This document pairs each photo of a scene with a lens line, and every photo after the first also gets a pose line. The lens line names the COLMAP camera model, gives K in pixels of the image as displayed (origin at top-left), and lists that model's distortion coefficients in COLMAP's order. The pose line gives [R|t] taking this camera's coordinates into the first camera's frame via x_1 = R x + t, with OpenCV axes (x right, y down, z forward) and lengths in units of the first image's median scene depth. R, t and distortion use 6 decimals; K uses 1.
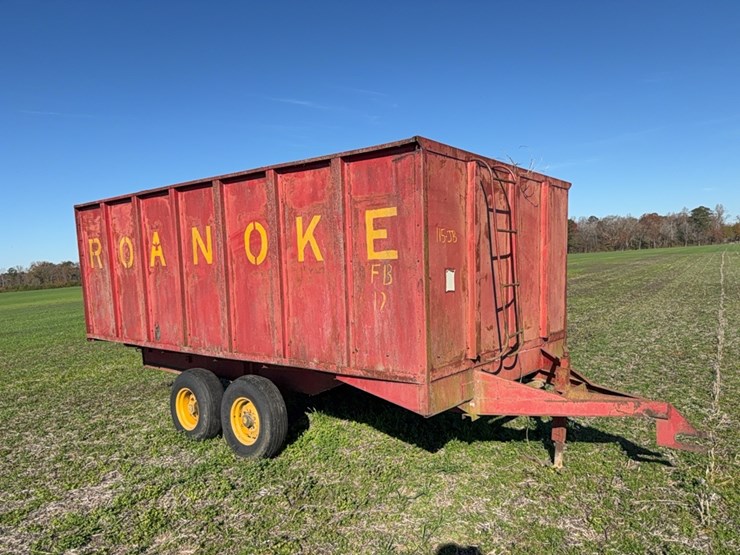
lens RADIAL K [[512.1, 0, 368.2], [0, 512.1, 280.6], [0, 0, 1]] dist [0.162759, -0.272995]
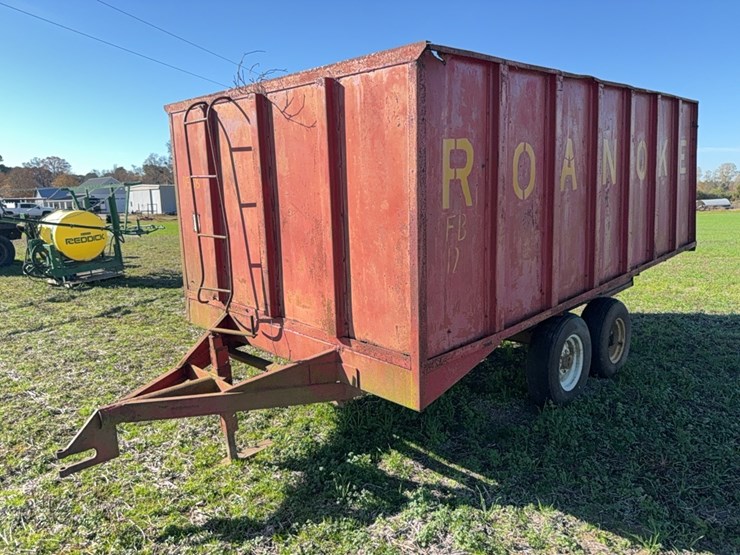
lens RADIAL K [[517.6, 0, 368.3], [0, 517.6, 279.5], [0, 0, 1]] dist [0.059406, -0.072906]
pose [[0.117695, -0.138174, 0.983390, -1.376481], [0.134022, 0.983423, 0.122138, -0.038392], [-0.983964, 0.117421, 0.134262, 1.436055]]
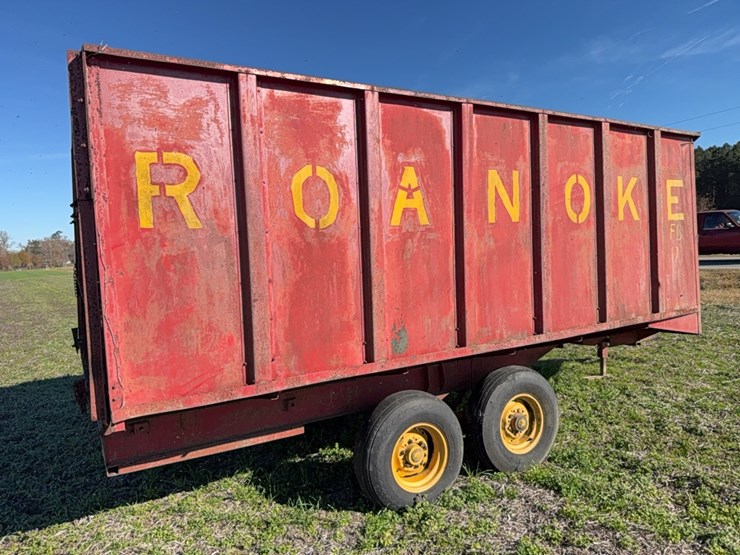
lens RADIAL K [[512.1, 0, 368.2], [0, 512.1, 280.6], [0, 0, 1]] dist [0.162759, -0.272995]
pose [[0.356051, -0.028155, 0.934042, -1.173310], [0.078582, 0.996908, 0.000095, 0.038095], [-0.931157, 0.073365, 0.357163, 1.020869]]
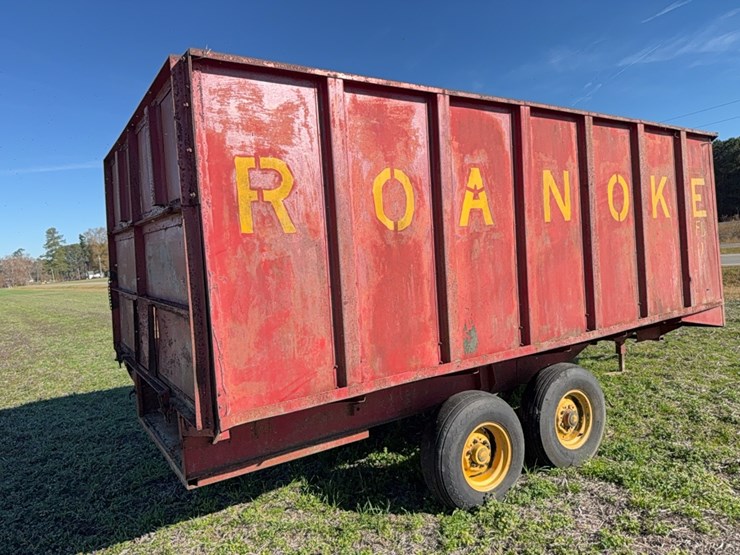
lens RADIAL K [[509.3, 0, 369.5], [0, 509.3, 281.1], [0, 0, 1]] dist [0.148155, -0.206184]
pose [[0.303876, -0.022913, 0.952436, -1.217618], [0.109181, 0.993962, -0.010923, 0.034932], [-0.946435, 0.107307, 0.304543, 1.146410]]
